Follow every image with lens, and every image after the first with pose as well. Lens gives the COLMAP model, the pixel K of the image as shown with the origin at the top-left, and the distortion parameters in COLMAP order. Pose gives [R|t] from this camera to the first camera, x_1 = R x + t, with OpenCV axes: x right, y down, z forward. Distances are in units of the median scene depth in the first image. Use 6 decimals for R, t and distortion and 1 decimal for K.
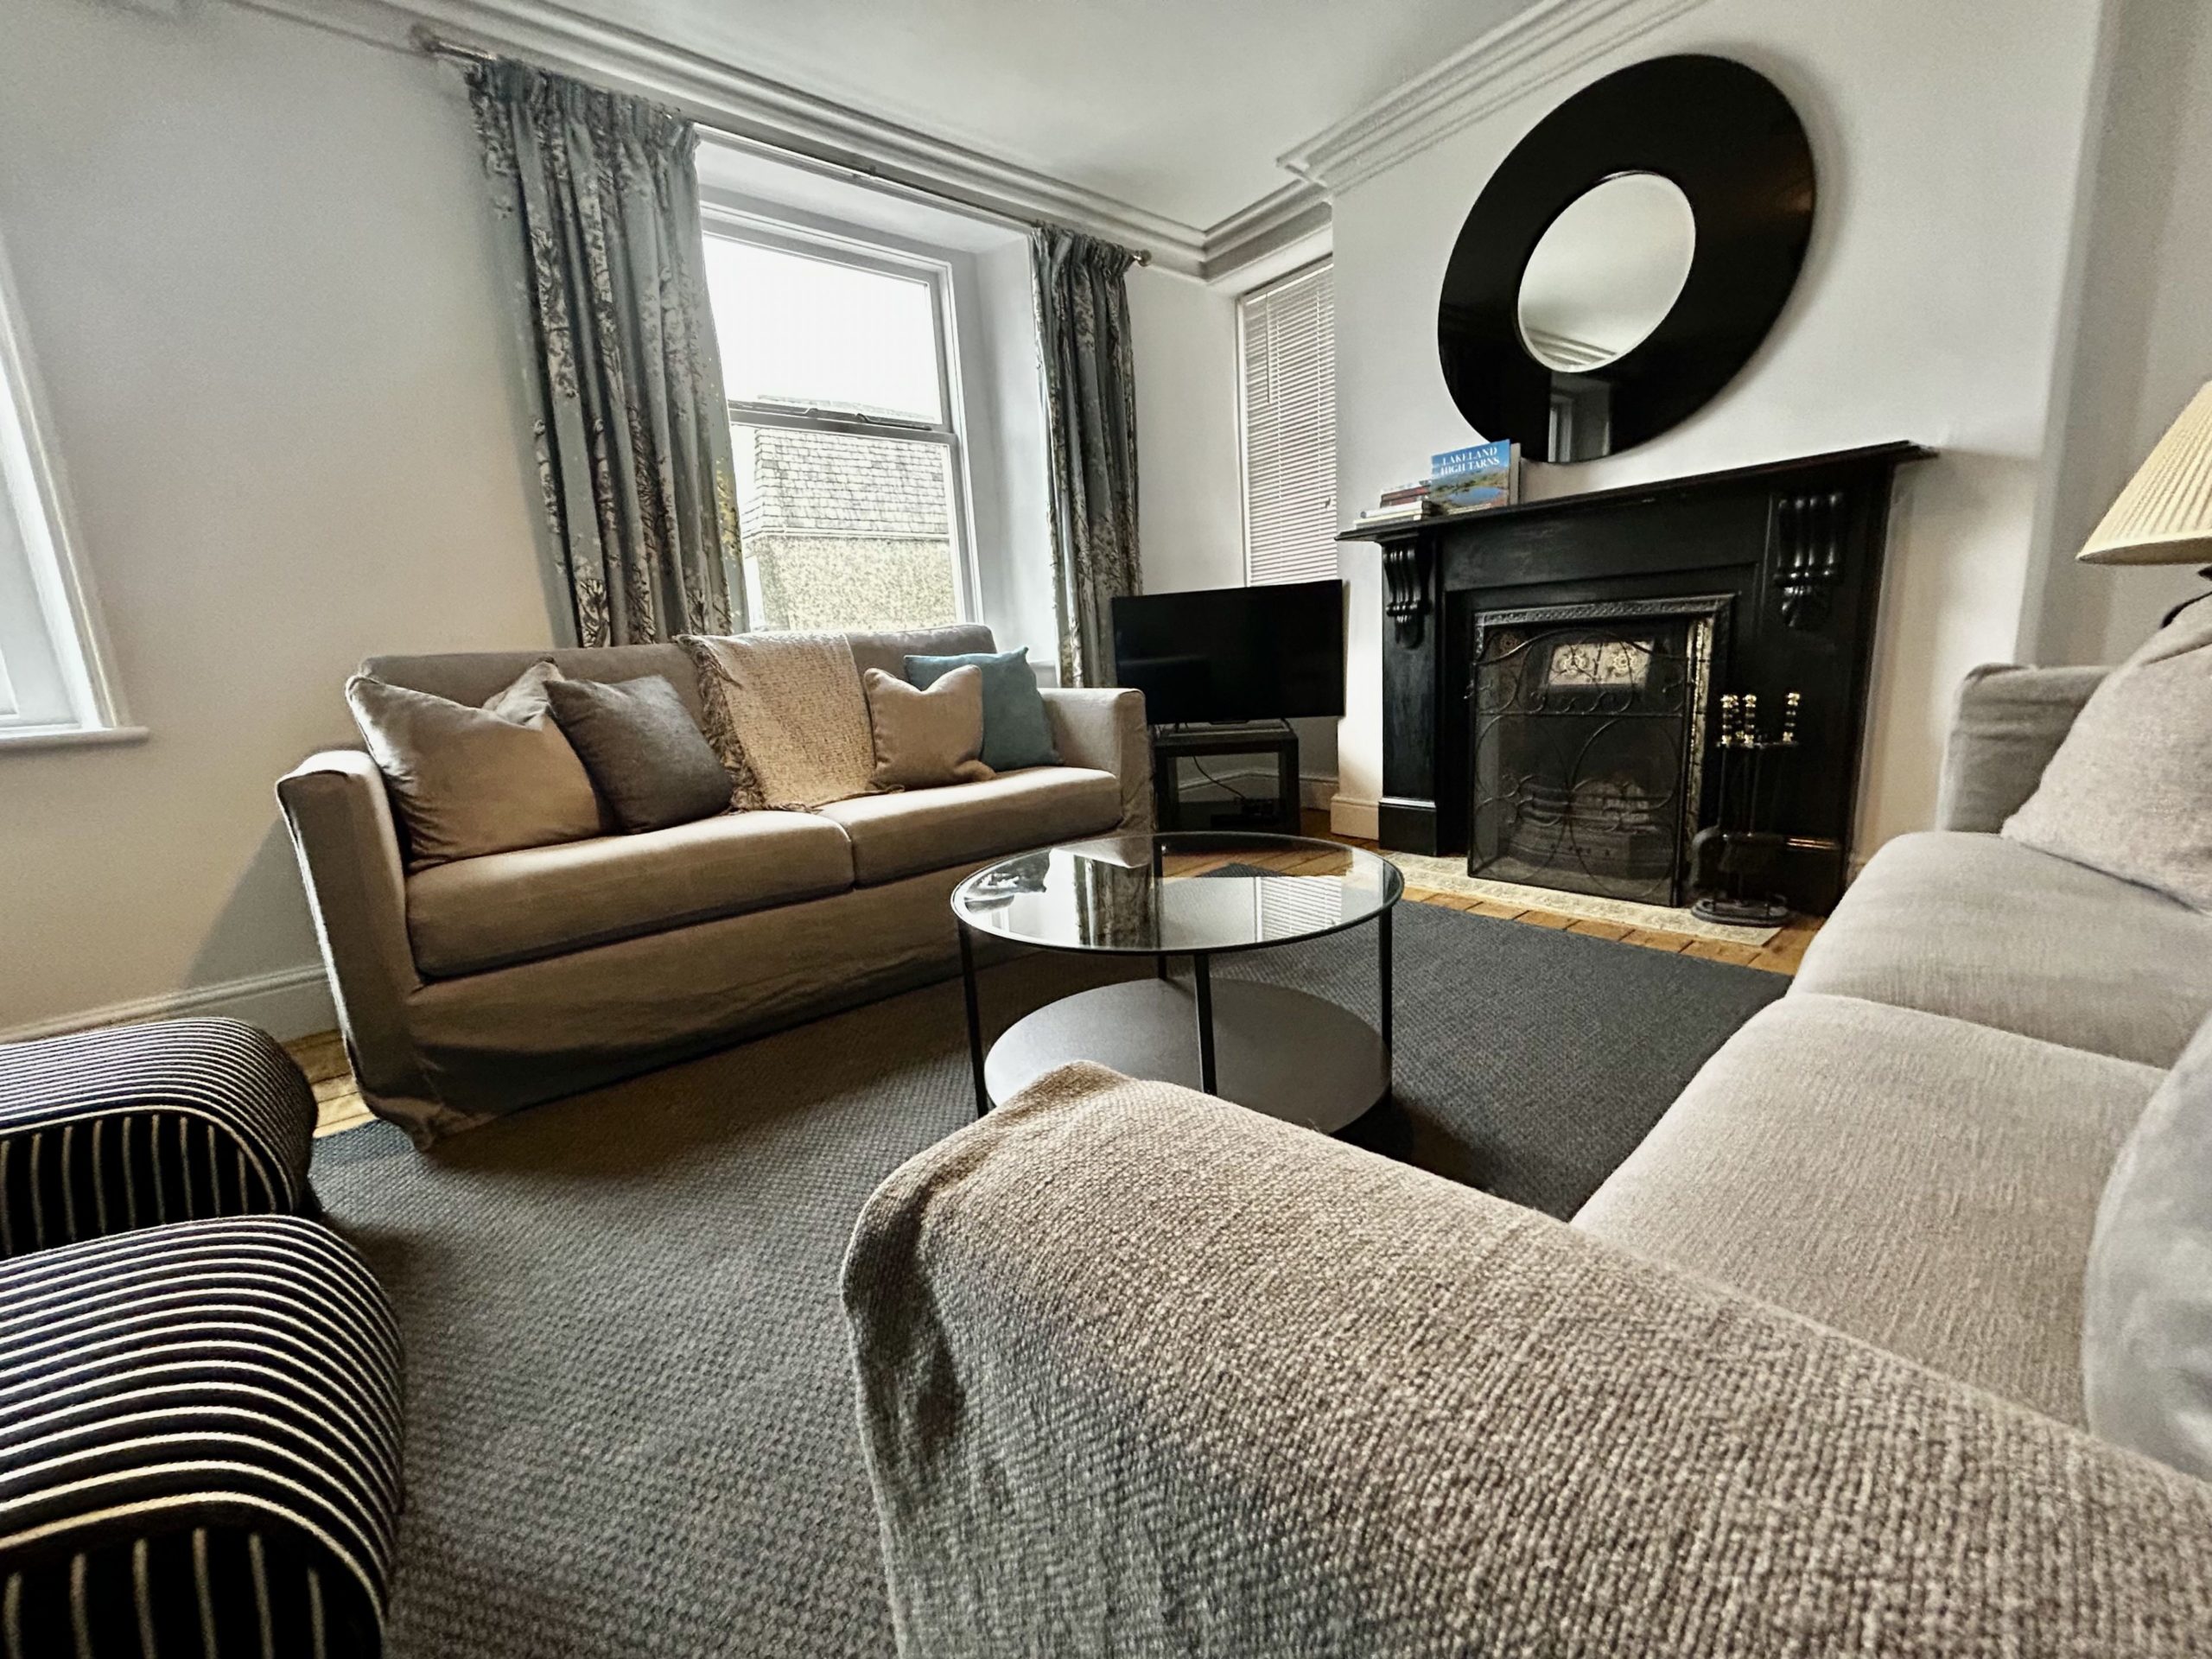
lens RADIAL K [[891.4, 0, 1101.3], [0, 891.4, 832.2], [0, 0, 1]] dist [-0.001773, 0.000770]
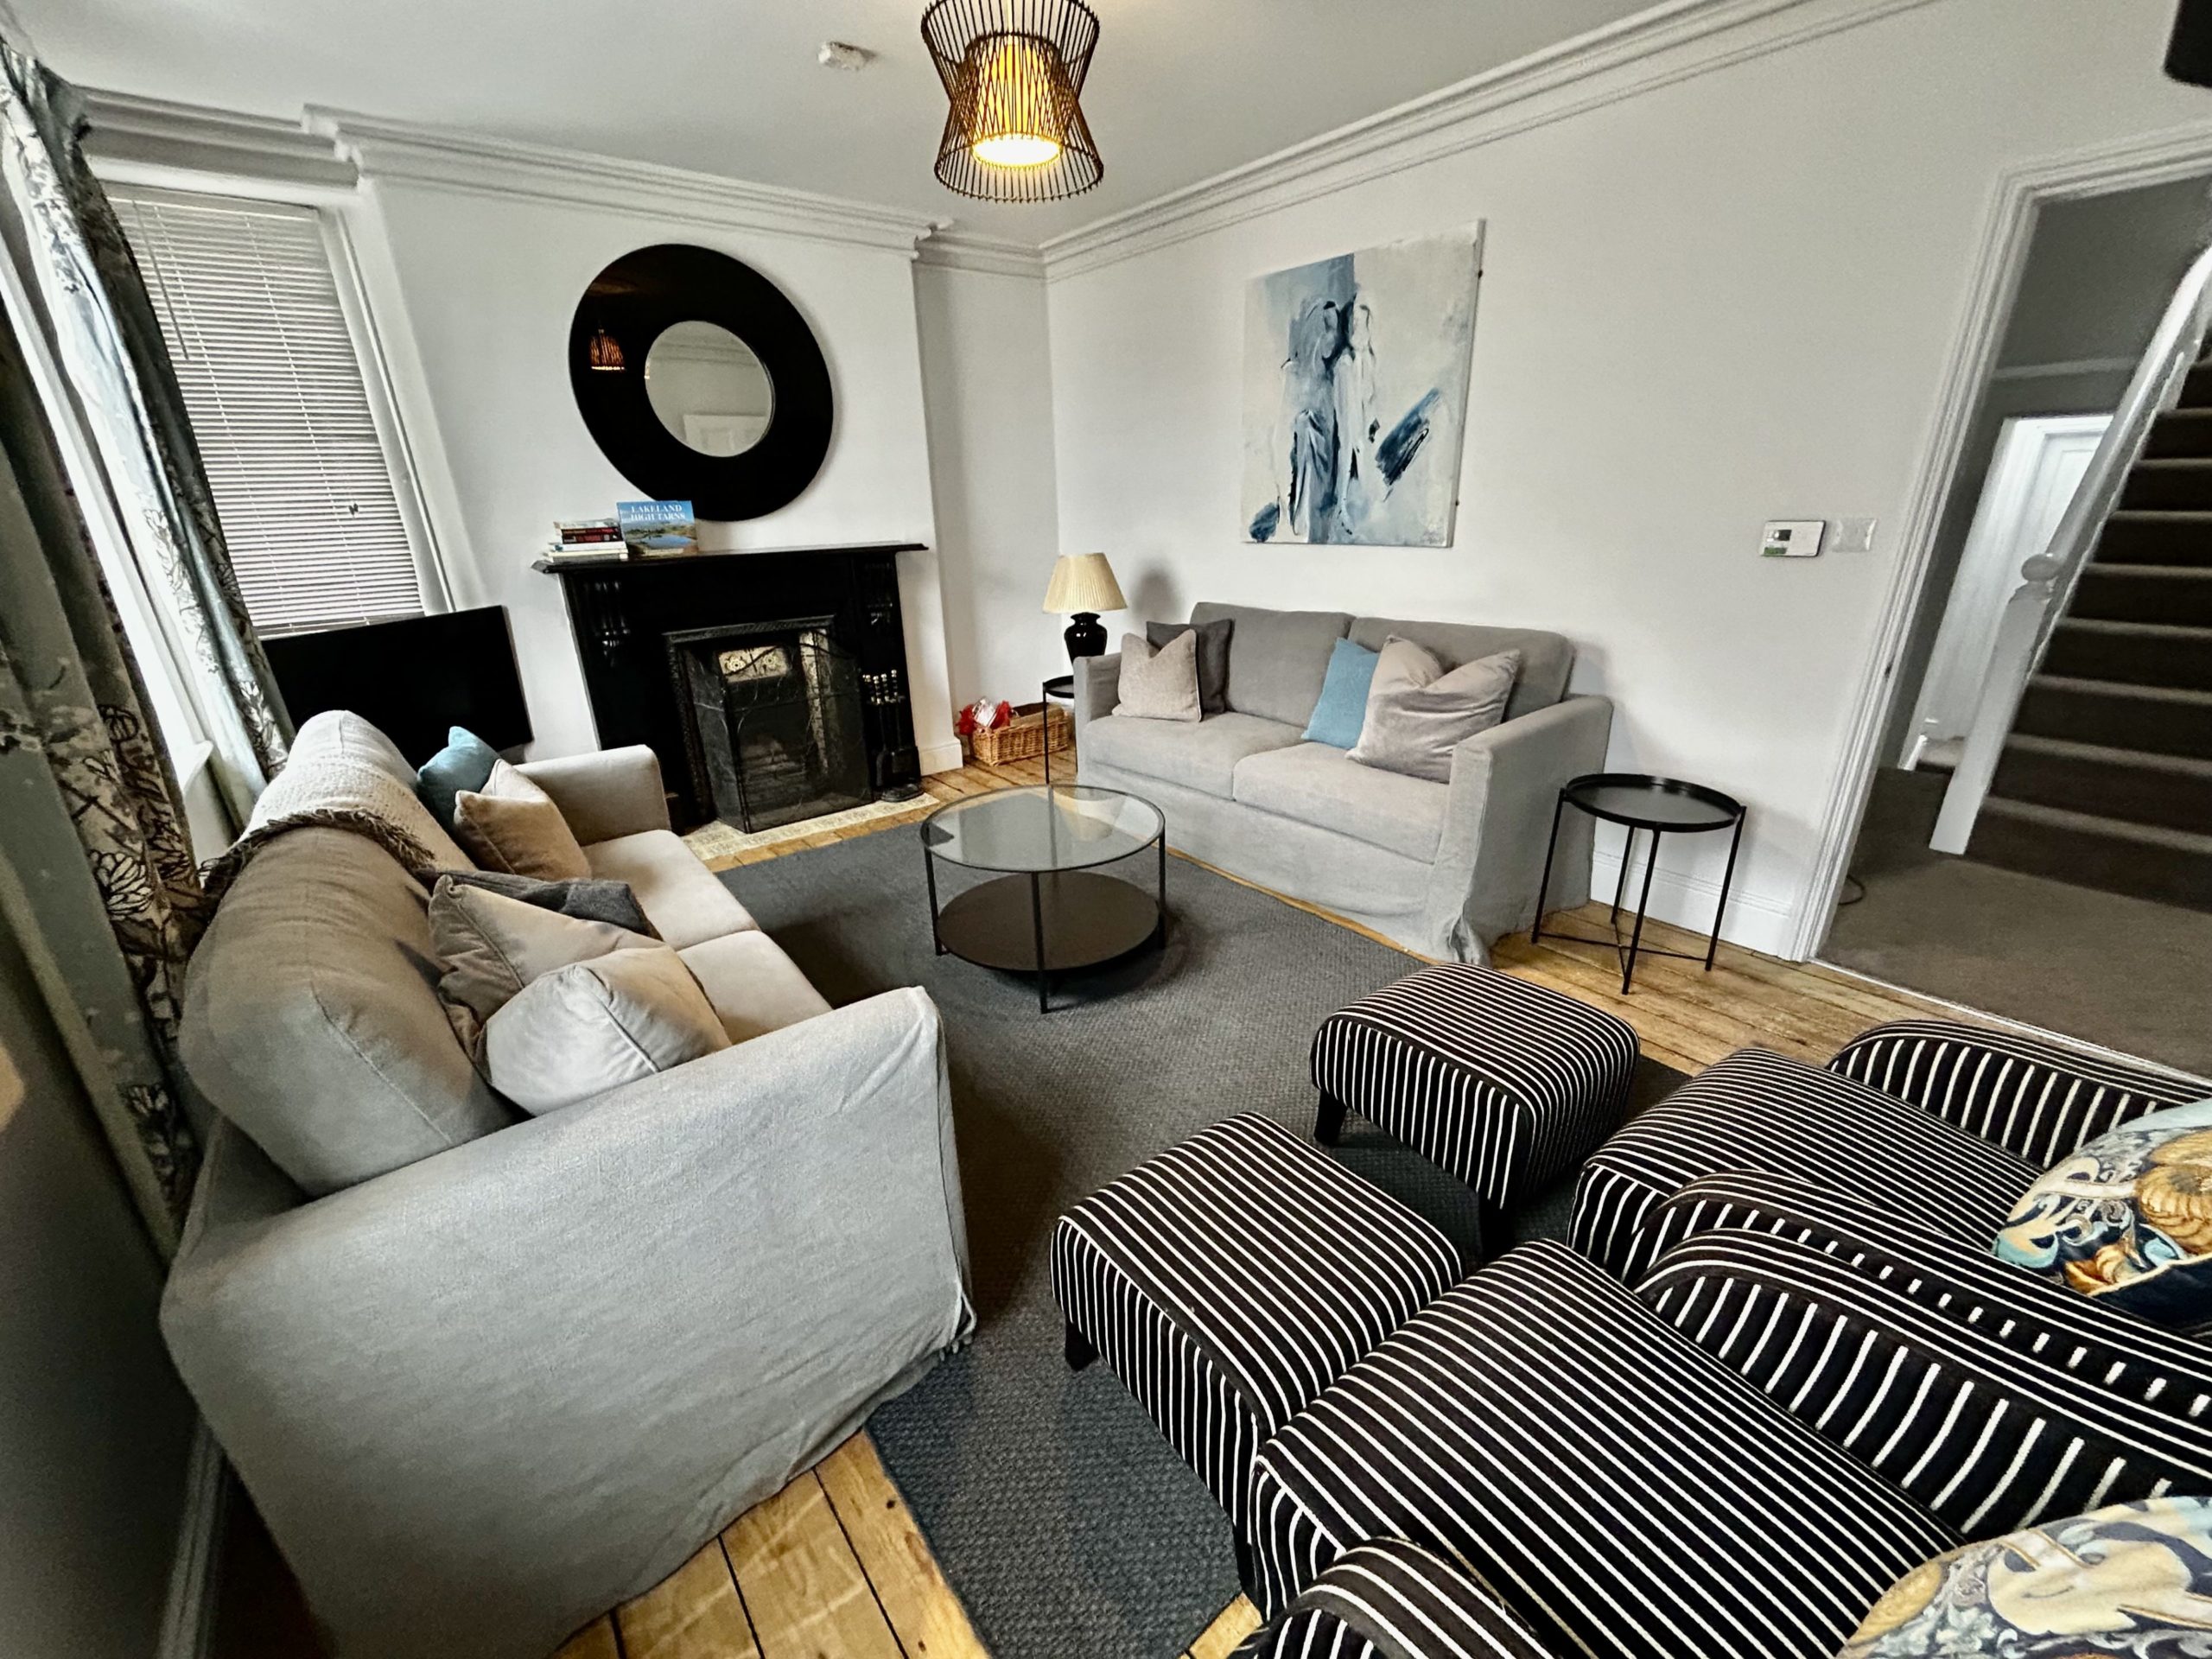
lens RADIAL K [[891.4, 0, 1102.3], [0, 891.4, 828.5], [0, 0, 1]] dist [-0.001773, 0.000770]
pose [[0.019060, -0.293204, 0.955860, -0.904952], [0.226668, 0.932408, 0.281490, -0.228356], [-0.973786, 0.211297, 0.084231, 0.411385]]
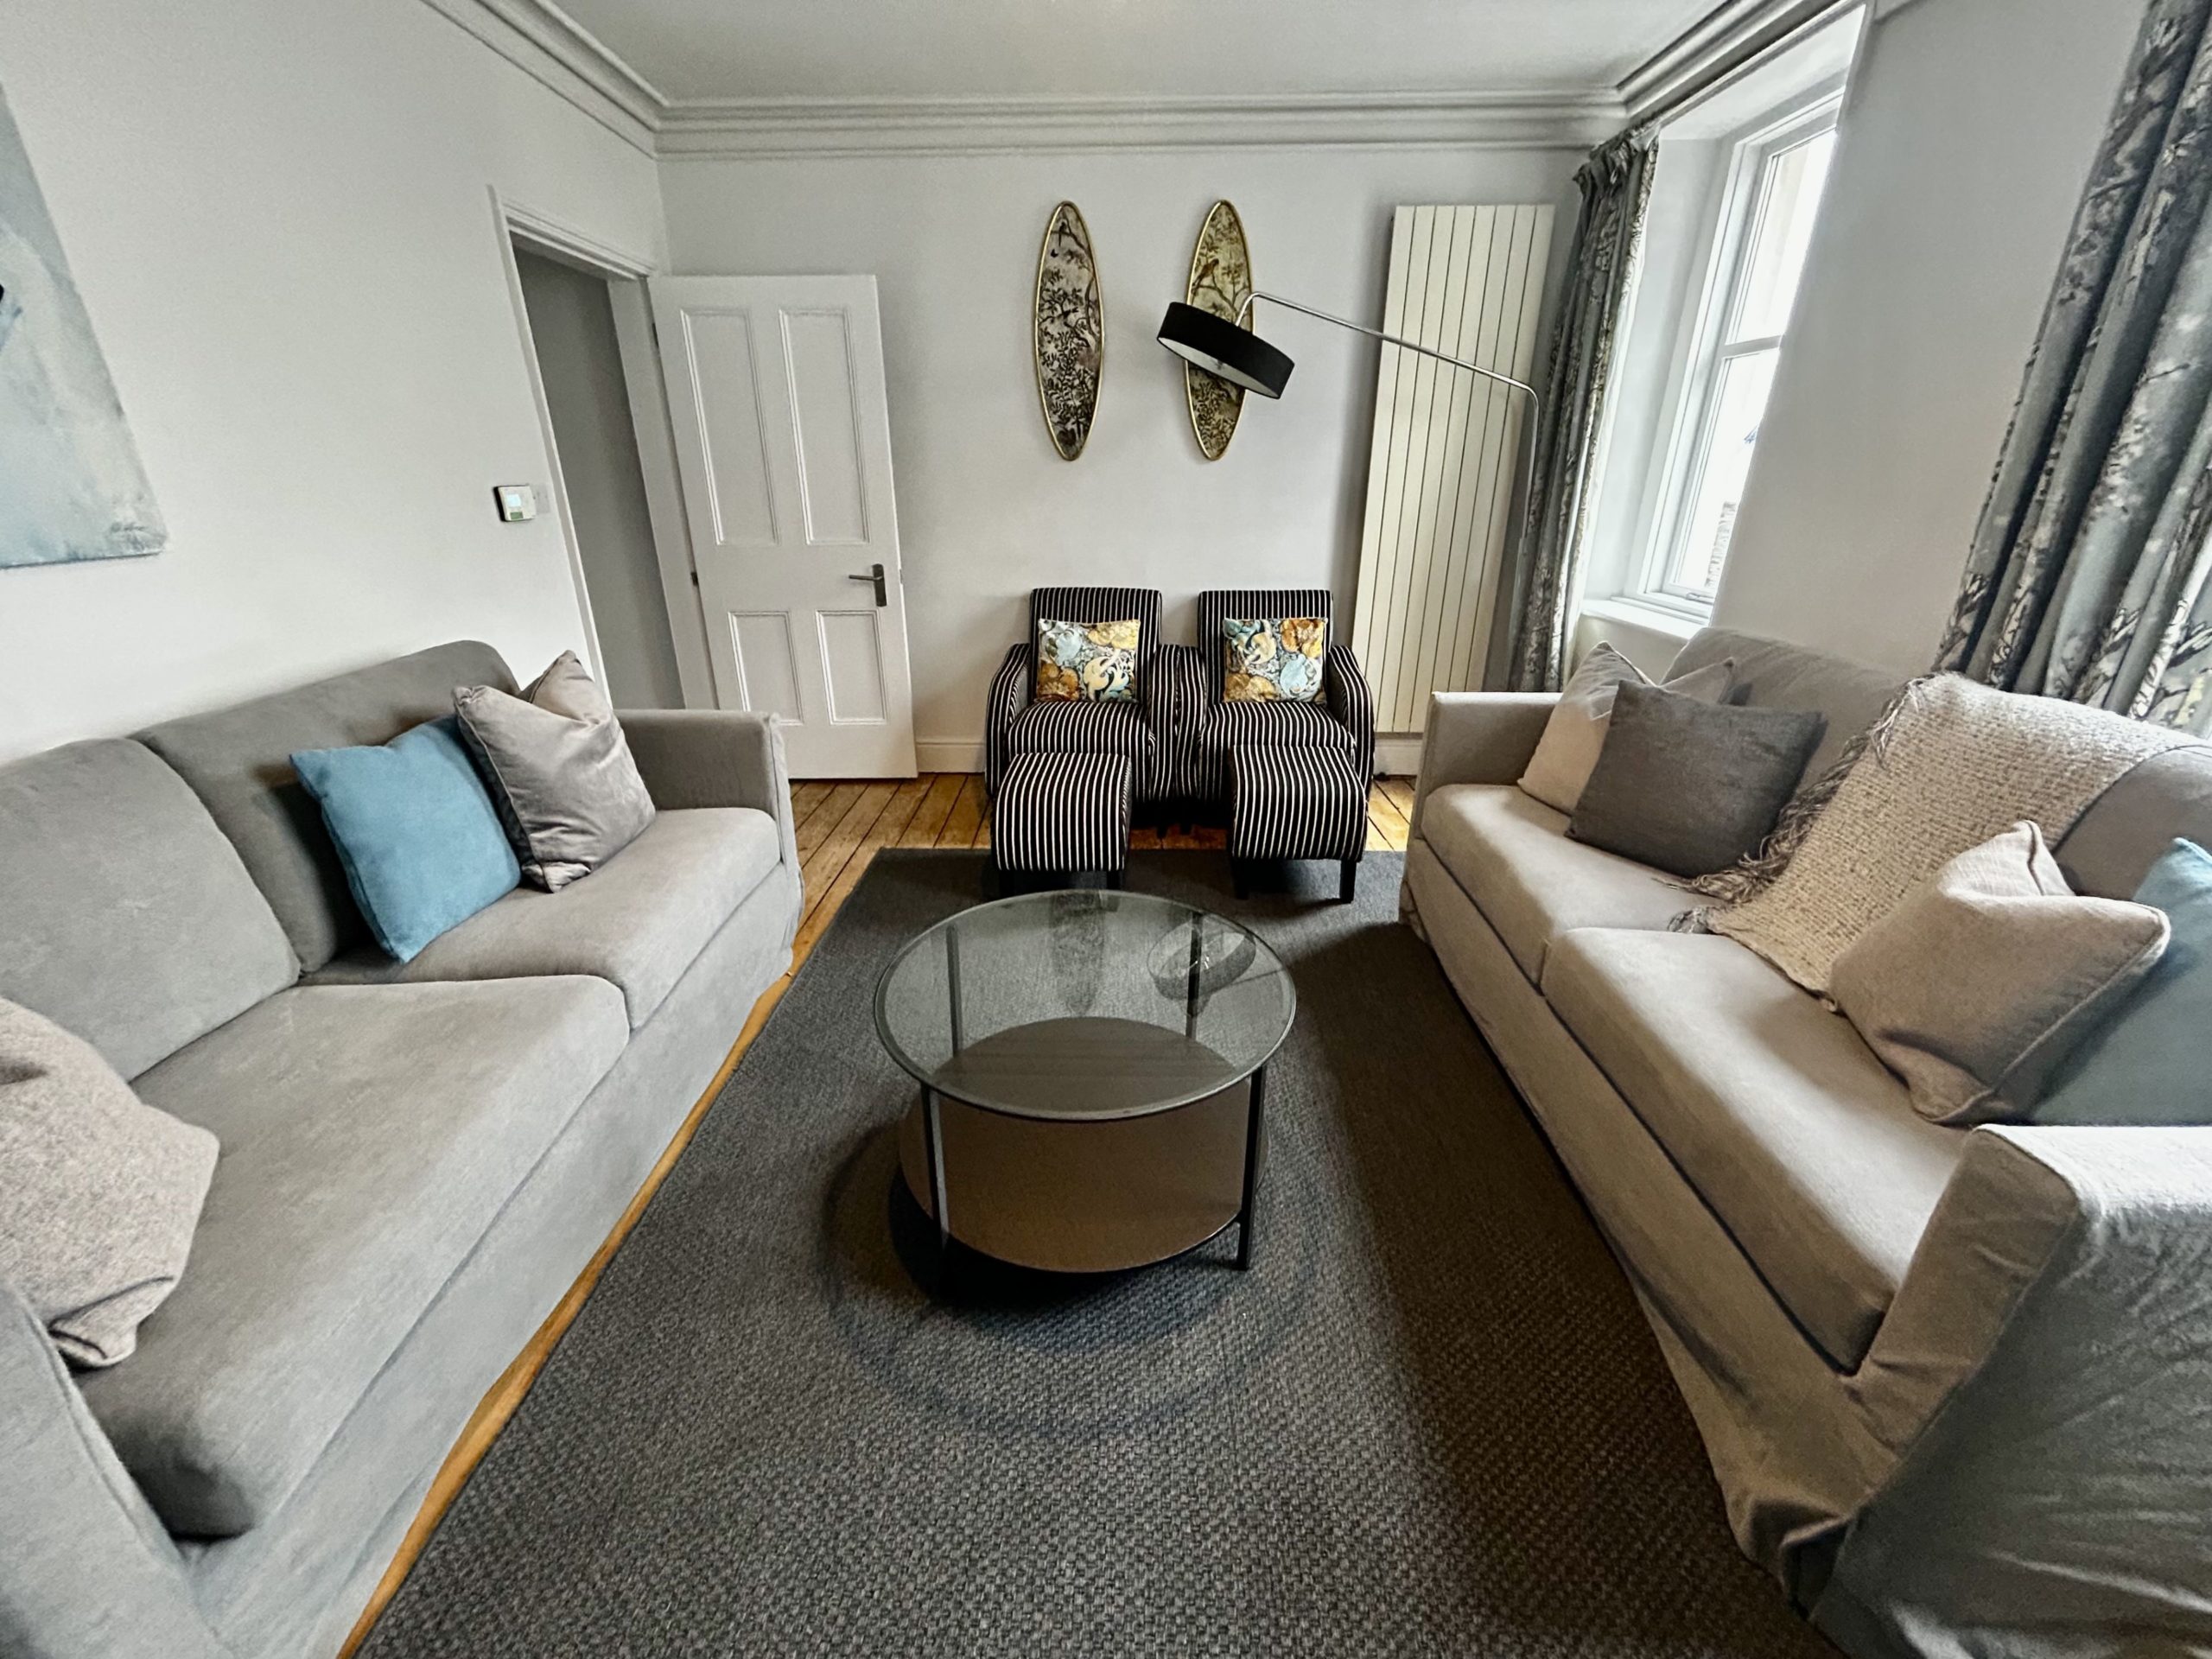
lens RADIAL K [[891.4, 0, 1119.0], [0, 891.4, 825.8], [0, 0, 1]] dist [-0.001773, 0.000770]
pose [[-0.640128, 0.345240, -0.686327, 0.402167], [-0.113279, 0.841165, 0.528781, -0.369519], [0.759871, 0.416234, -0.499345, 0.829762]]
